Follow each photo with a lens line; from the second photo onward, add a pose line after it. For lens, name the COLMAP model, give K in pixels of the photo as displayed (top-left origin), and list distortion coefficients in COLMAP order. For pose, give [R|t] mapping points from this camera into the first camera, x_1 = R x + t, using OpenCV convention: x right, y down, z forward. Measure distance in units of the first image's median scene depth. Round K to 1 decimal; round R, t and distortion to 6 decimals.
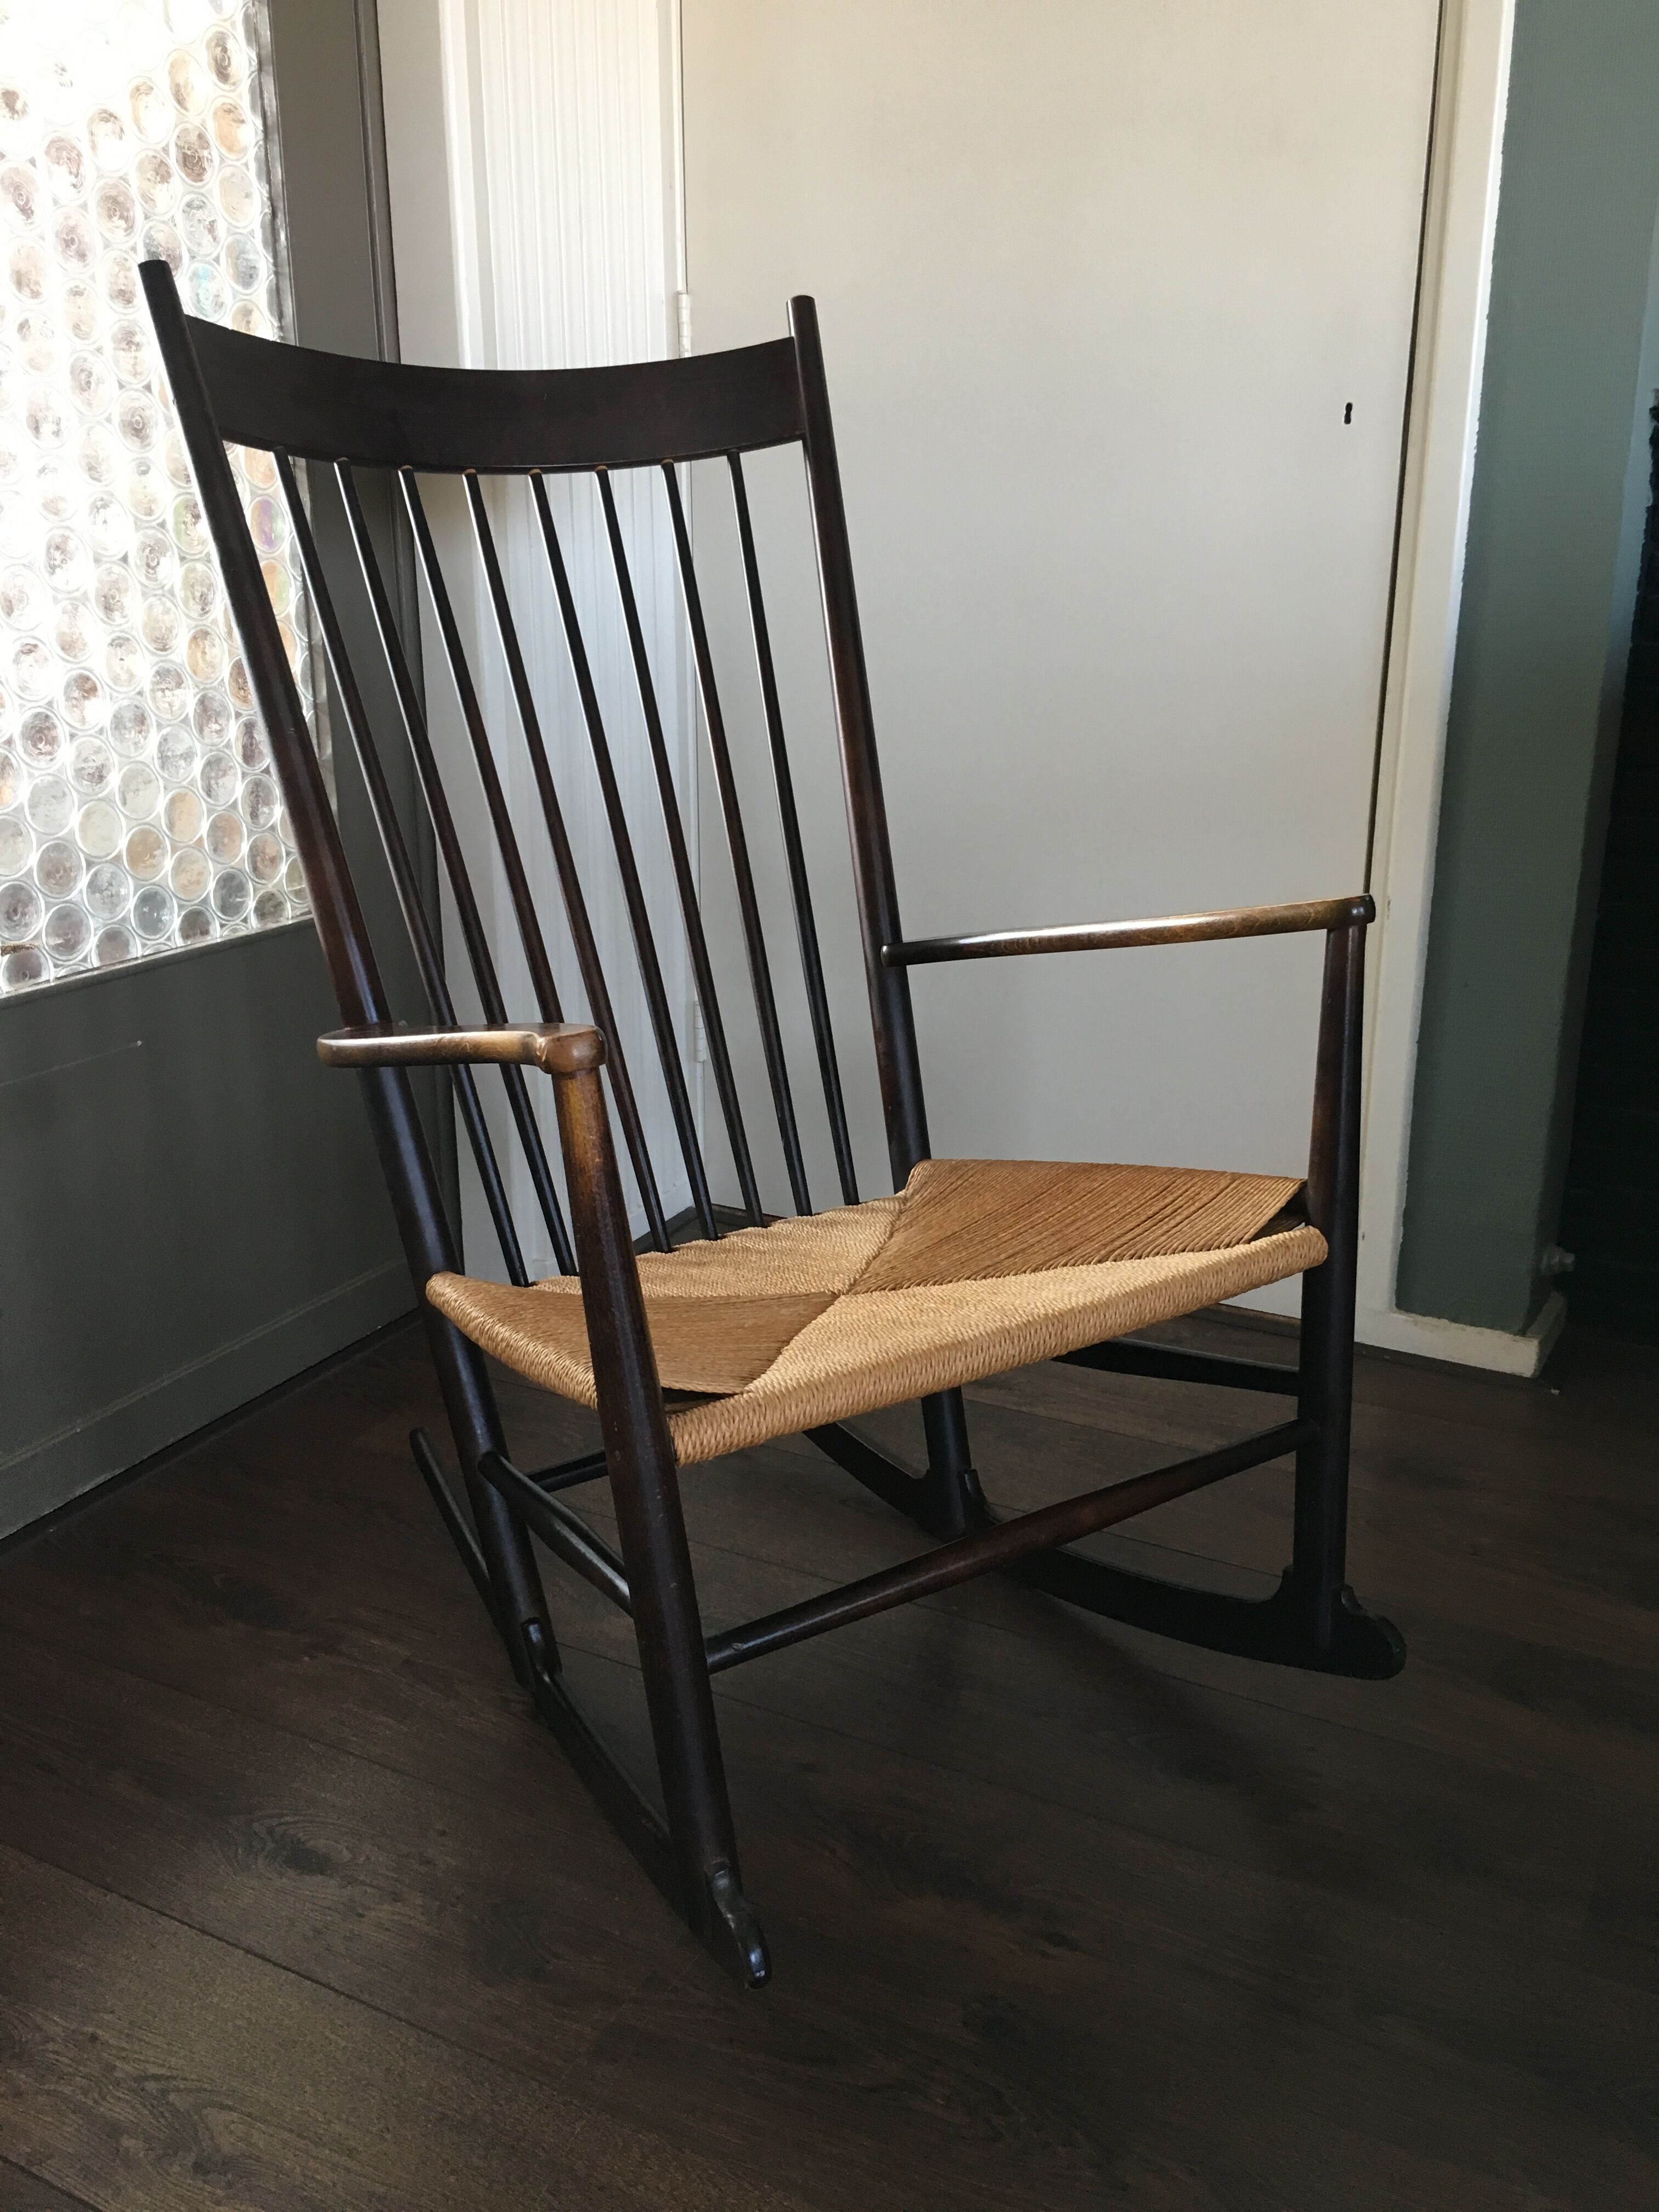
lens RADIAL K [[1930.4, 0, 832.5], [0, 1930.4, 1099.0], [0, 0, 1]] dist [0.090096, -0.135685]
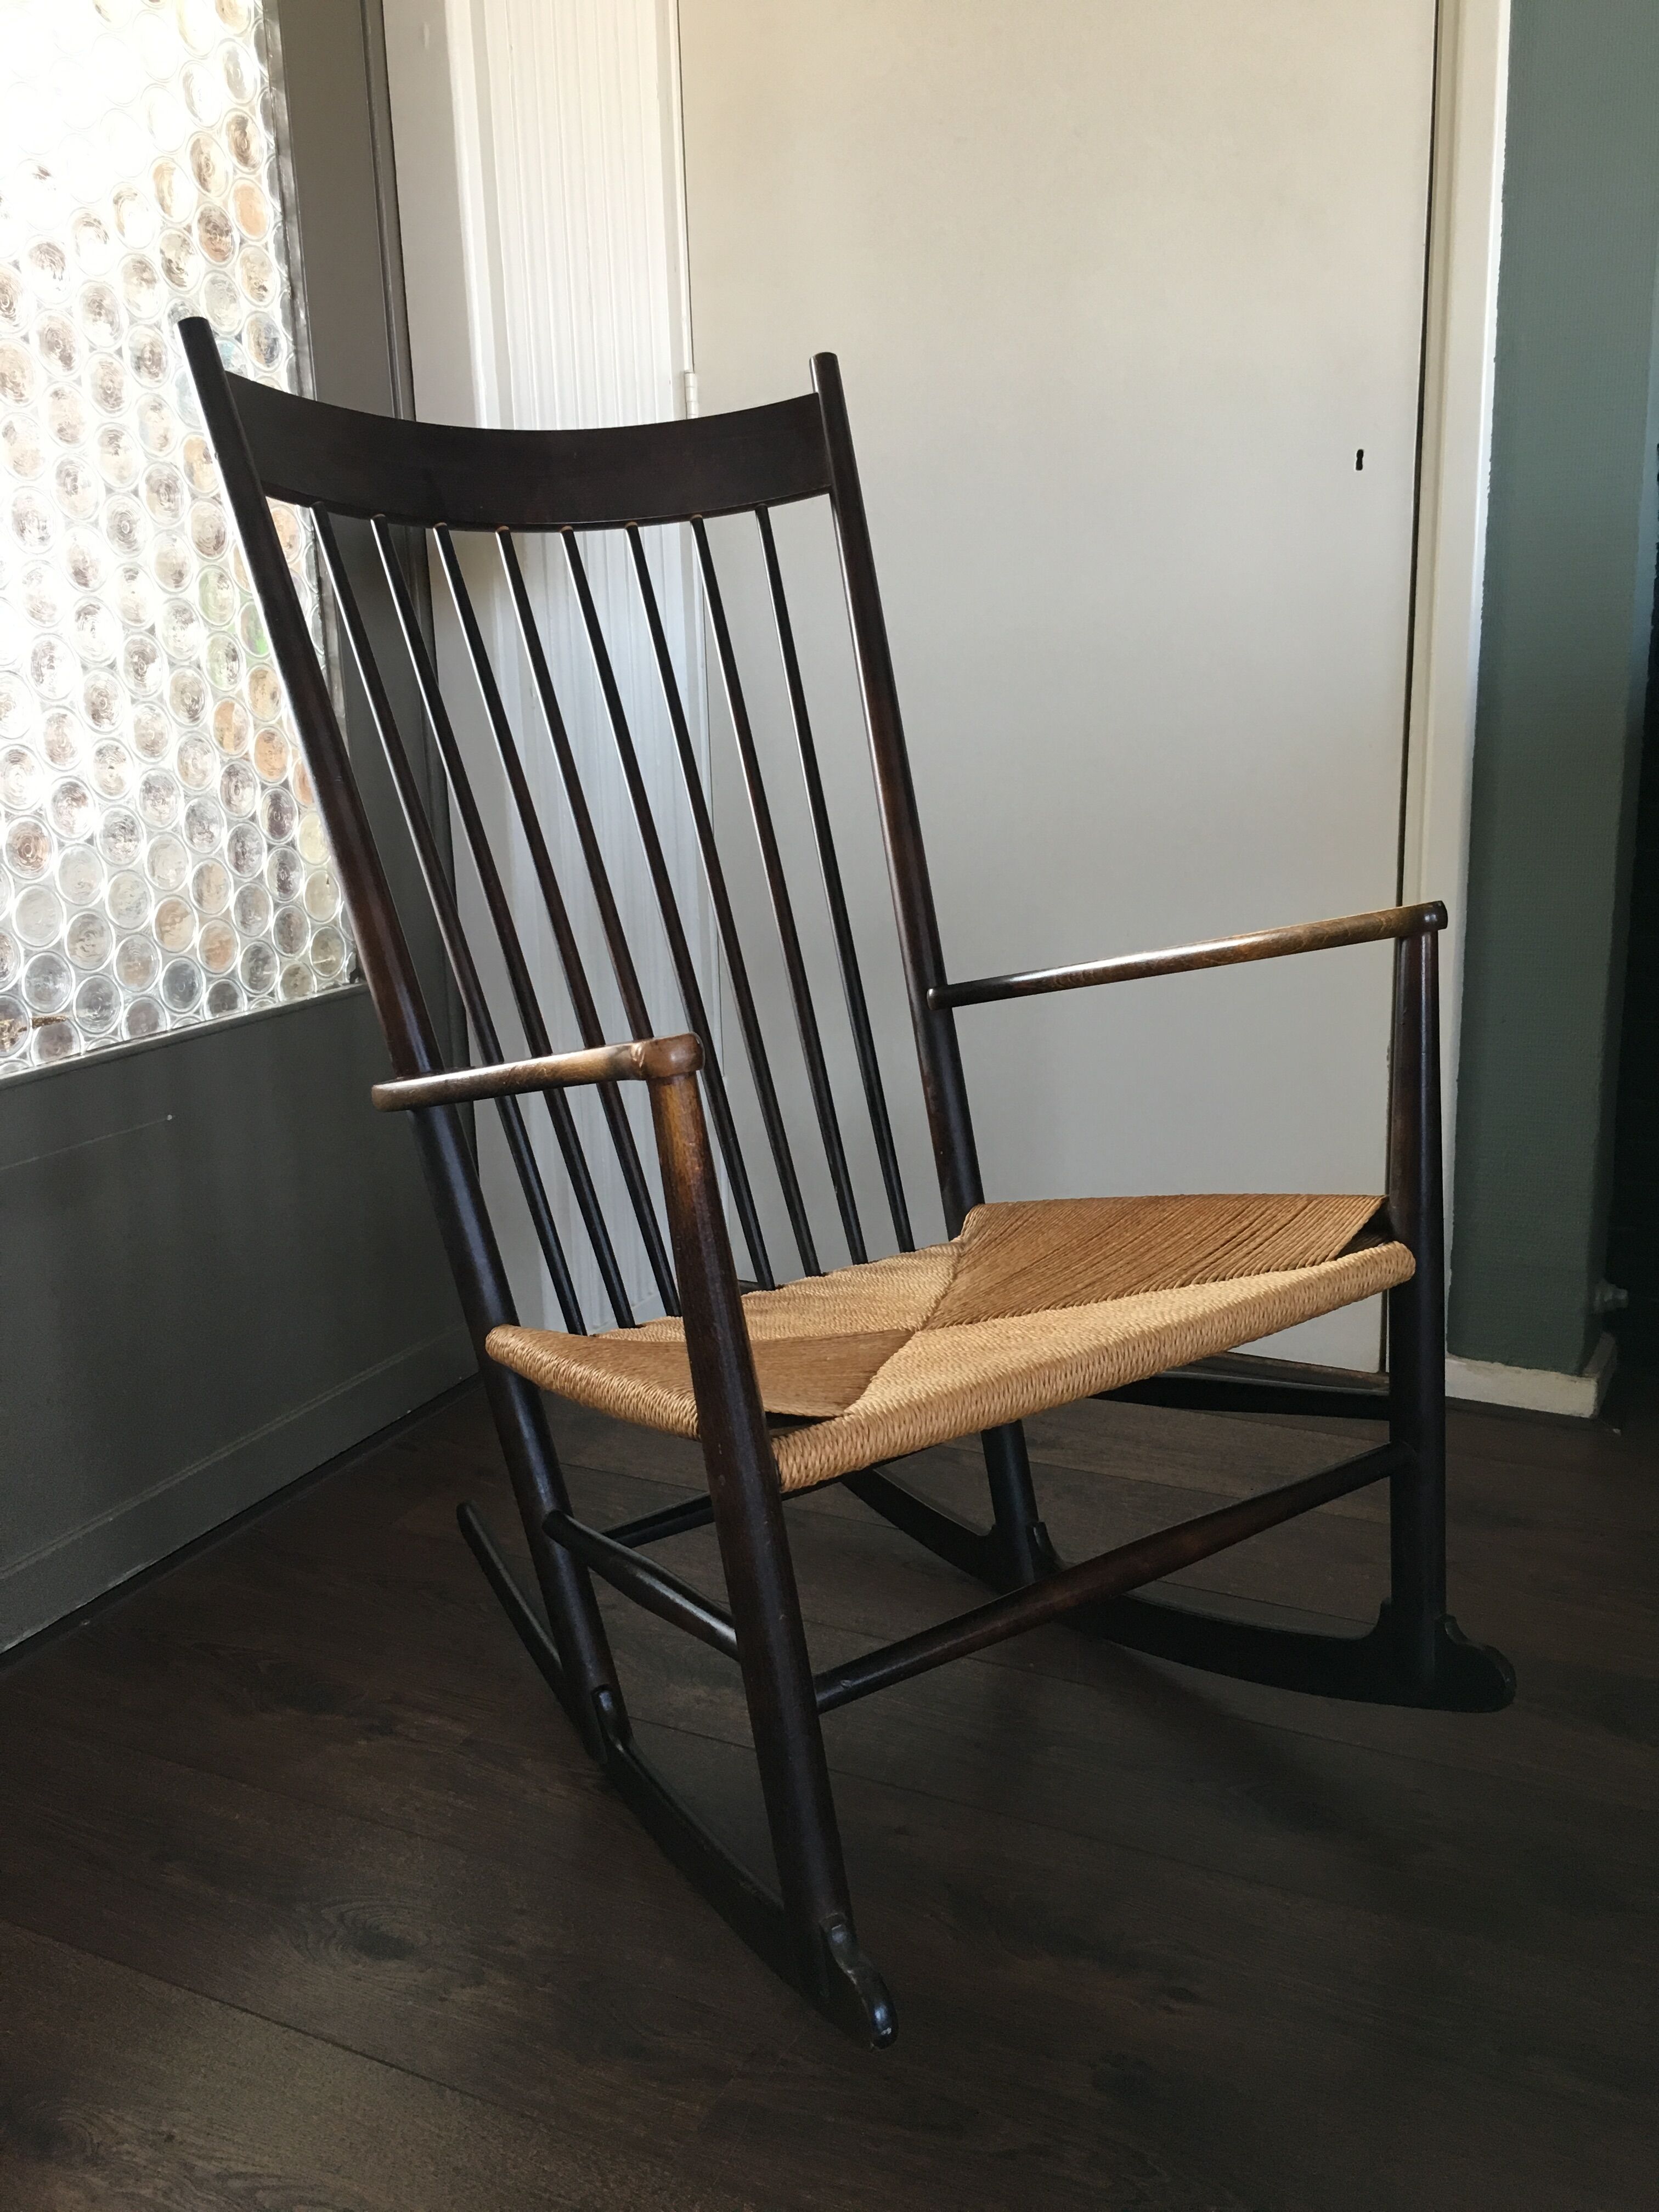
lens RADIAL K [[1930.4, 0, 834.3], [0, 1930.4, 1093.4], [0, 0, 1]] dist [0.090096, -0.135685]
pose [[0.999291, -0.032814, 0.018463, -0.041666], [0.033927, 0.997397, -0.063624, 0.034859], [-0.016327, 0.064206, 0.997803, 0.017295]]
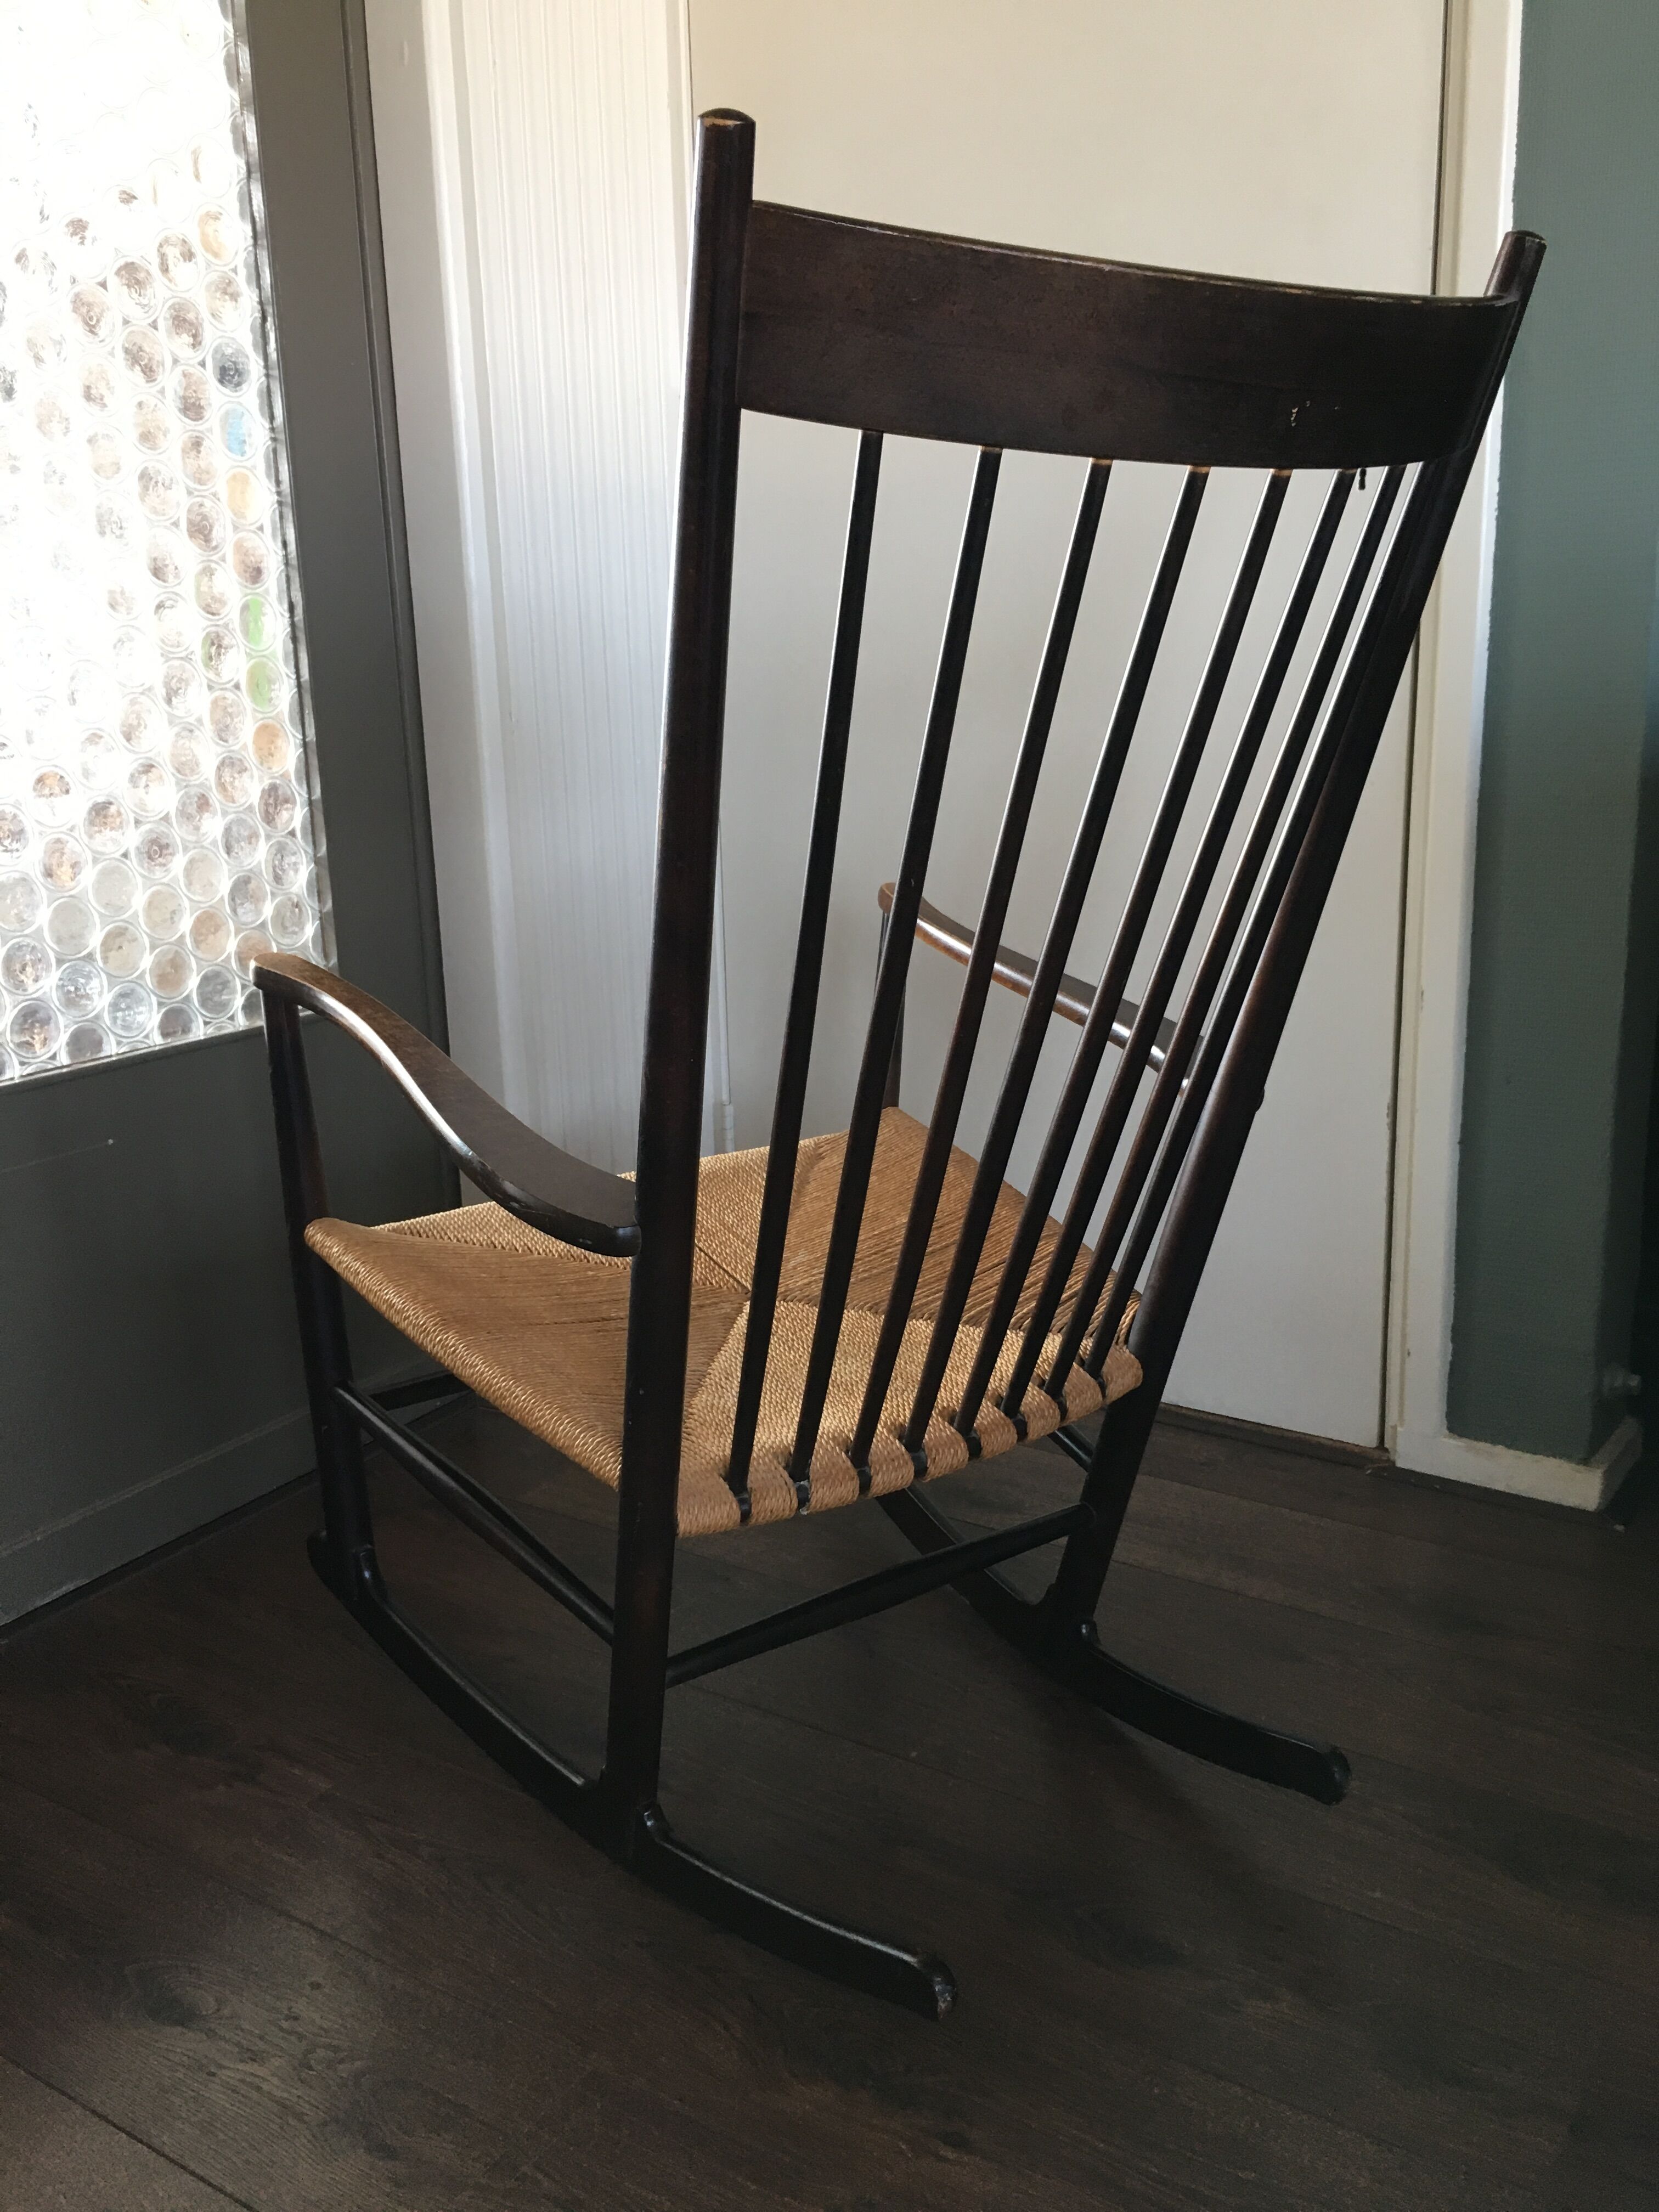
lens RADIAL K [[1930.4, 0, 829.4], [0, 1930.4, 1096.9], [0, 0, 1]] dist [0.090096, -0.135685]
pose [[0.995449, -0.001607, -0.095277, 0.106172], [-0.003879, 0.998346, -0.057369, 0.003991], [0.095212, 0.057477, 0.993796, 0.056583]]
